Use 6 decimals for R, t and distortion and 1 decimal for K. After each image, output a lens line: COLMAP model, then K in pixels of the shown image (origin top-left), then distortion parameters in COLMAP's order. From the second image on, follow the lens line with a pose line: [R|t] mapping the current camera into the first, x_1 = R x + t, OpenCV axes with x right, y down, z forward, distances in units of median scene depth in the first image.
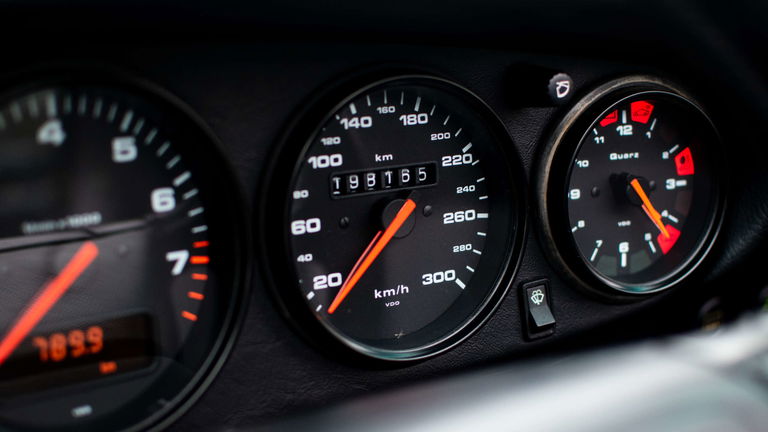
lens RADIAL K [[1403.1, 0, 384.0], [0, 1403.1, 216.0], [0, 0, 1]] dist [-0.207896, 0.116822]
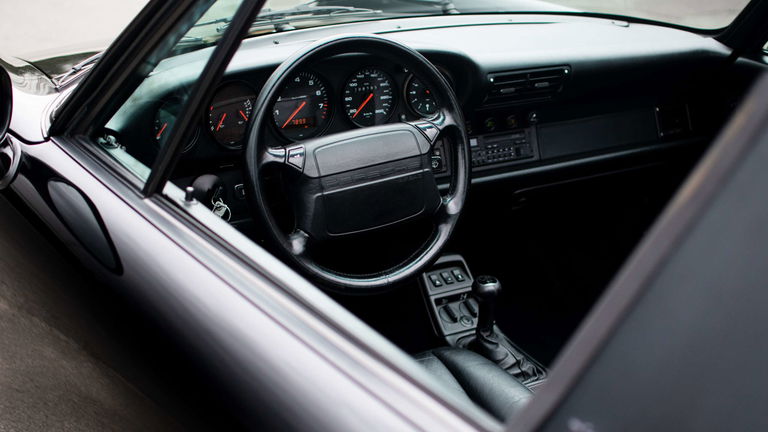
lens RADIAL K [[1403.1, 0, 384.0], [0, 1403.1, 216.0], [0, 0, 1]] dist [-0.207896, 0.116822]
pose [[0.996968, 0.031624, -0.071100, 0.397704], [-0.024574, 0.994890, 0.097933, -0.062906], [0.073834, -0.095889, 0.992650, -3.579725]]
